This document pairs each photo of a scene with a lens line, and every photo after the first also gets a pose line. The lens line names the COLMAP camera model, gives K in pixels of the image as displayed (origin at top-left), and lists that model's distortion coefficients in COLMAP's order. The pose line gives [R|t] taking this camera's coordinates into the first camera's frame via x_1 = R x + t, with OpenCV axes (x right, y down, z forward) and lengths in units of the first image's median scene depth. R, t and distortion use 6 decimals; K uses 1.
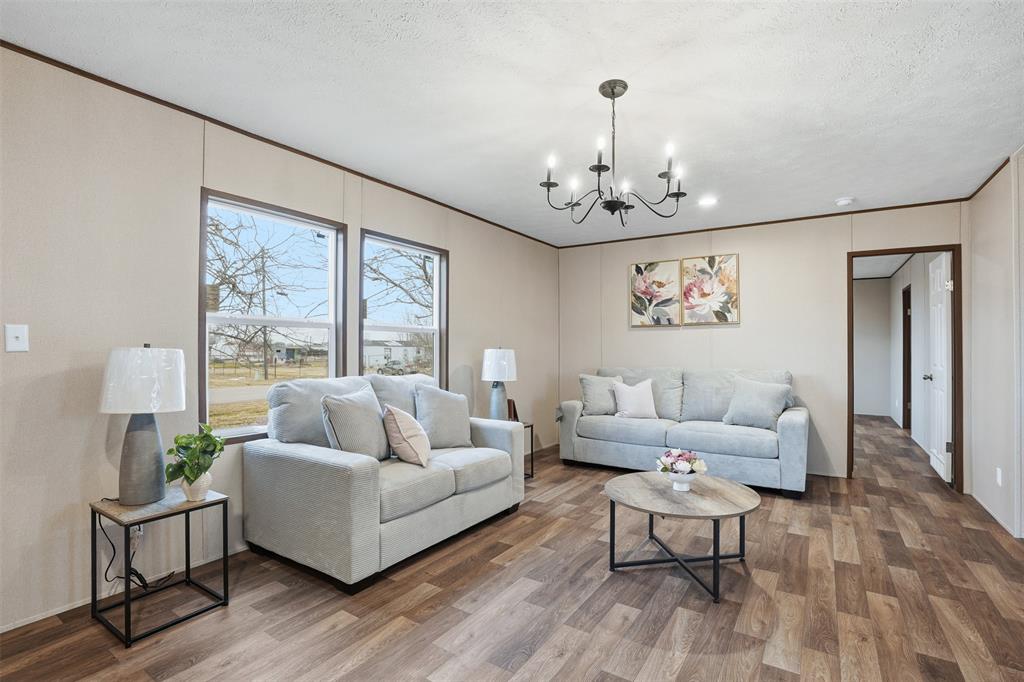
lens RADIAL K [[478.8, 0, 512.0], [0, 478.8, 341.0], [0, 0, 1]] dist [-0.047863, 0.020485]
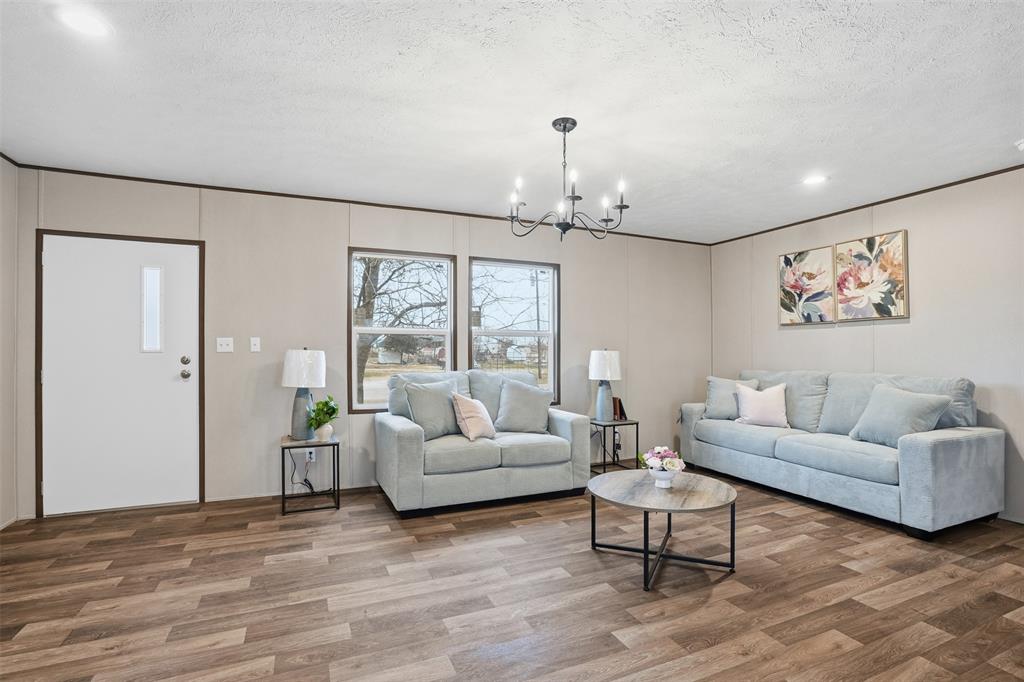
lens RADIAL K [[482.5, 0, 512.0], [0, 482.5, 341.0], [0, 0, 1]] dist [-0.052437, 0.023261]
pose [[0.840094, -0.012718, -0.542292, 0.390687], [0.009473, 0.999917, -0.008775, 0.003043], [0.542359, 0.002234, 0.840144, -0.028287]]
